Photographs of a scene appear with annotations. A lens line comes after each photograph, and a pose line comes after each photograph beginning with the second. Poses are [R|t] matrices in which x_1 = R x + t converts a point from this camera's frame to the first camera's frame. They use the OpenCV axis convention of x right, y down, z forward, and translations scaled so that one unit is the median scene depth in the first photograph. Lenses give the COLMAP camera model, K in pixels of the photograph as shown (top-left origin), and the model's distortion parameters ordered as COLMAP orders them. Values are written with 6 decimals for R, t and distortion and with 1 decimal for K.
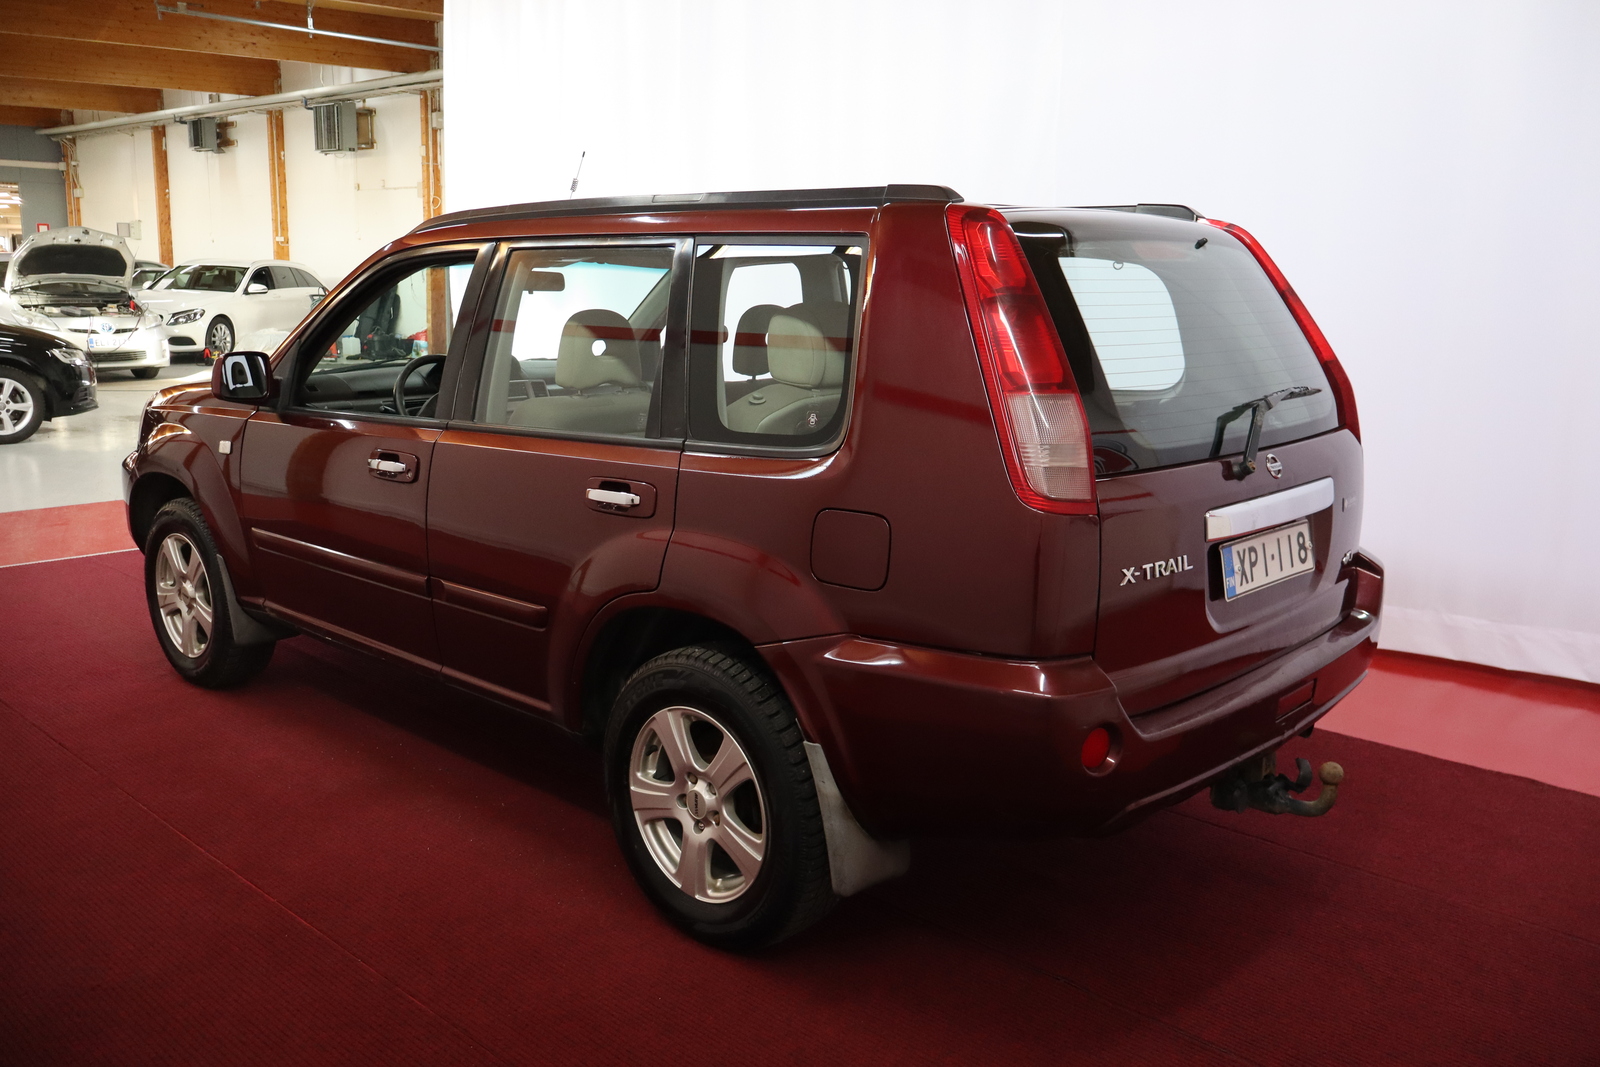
lens RADIAL K [[1347.8, 0, 793.2], [0, 1347.8, 532.0], [0, 0, 1]] dist [-0.008101, 0.022463]
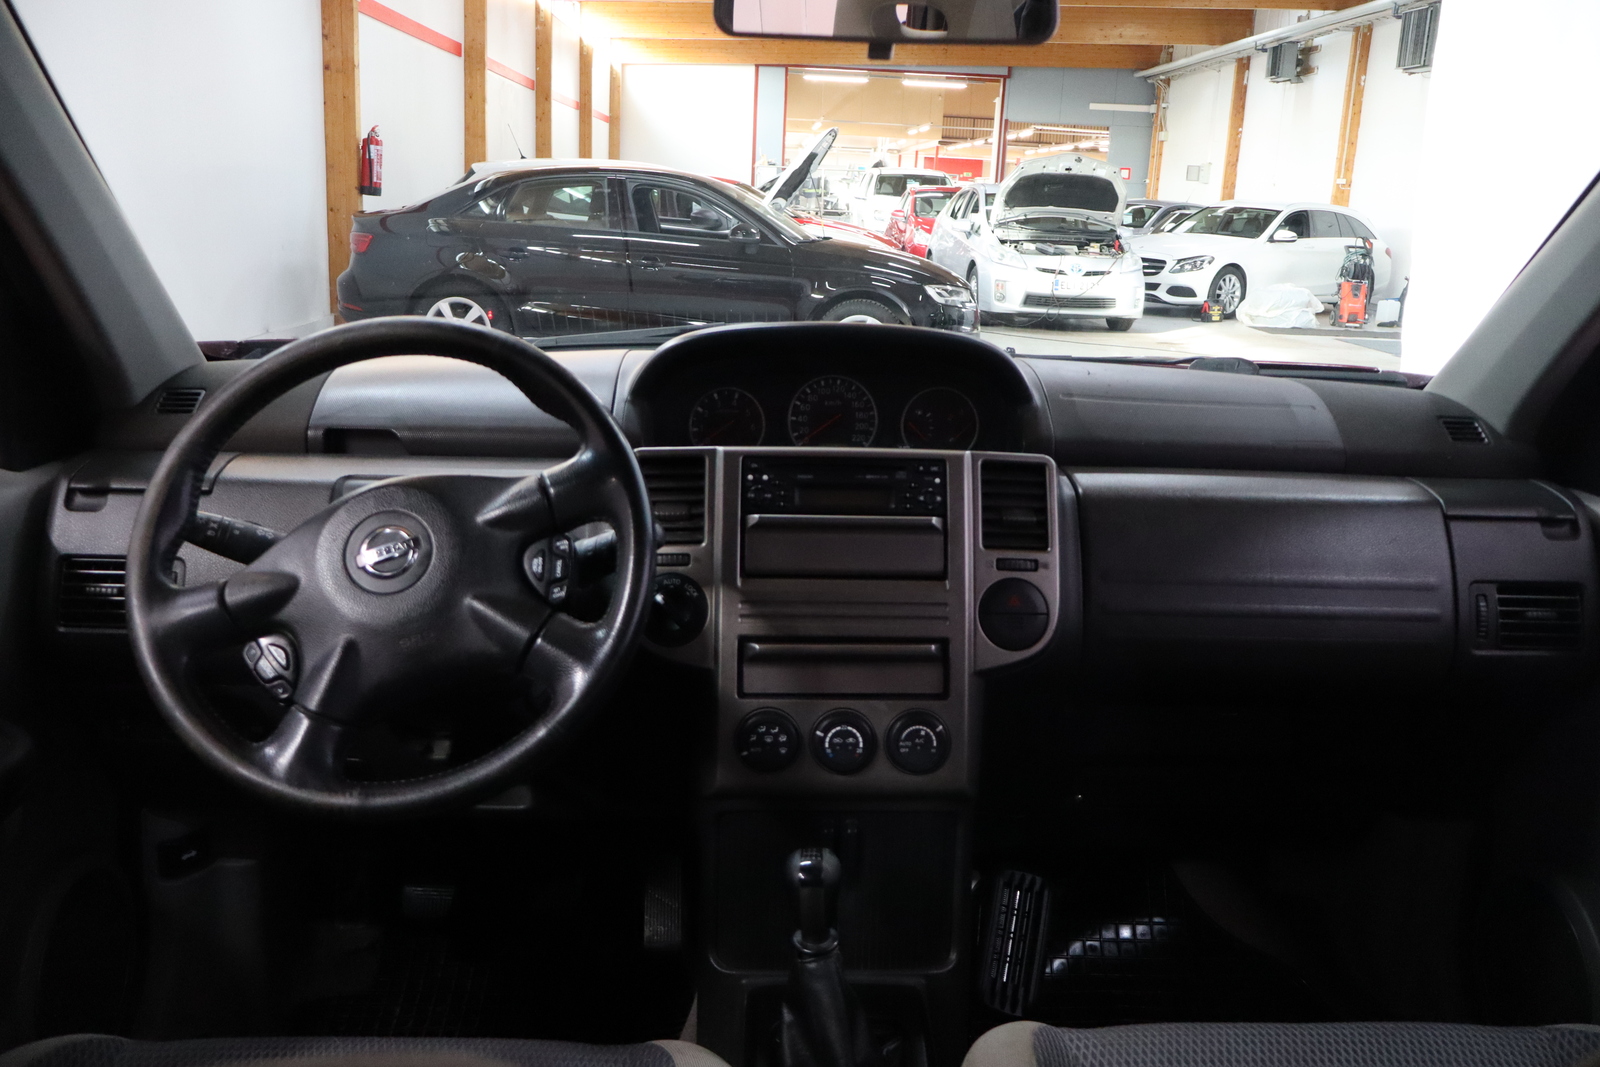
lens RADIAL K [[1347.8, 0, 793.7], [0, 1347.8, 529.2], [0, 0, 1]] dist [-0.008101, 0.022463]
pose [[0.710193, 0.182464, -0.679950, -0.009987], [-0.164709, 0.982088, 0.091507, -0.027611], [0.684468, 0.047006, 0.727526, 0.191435]]
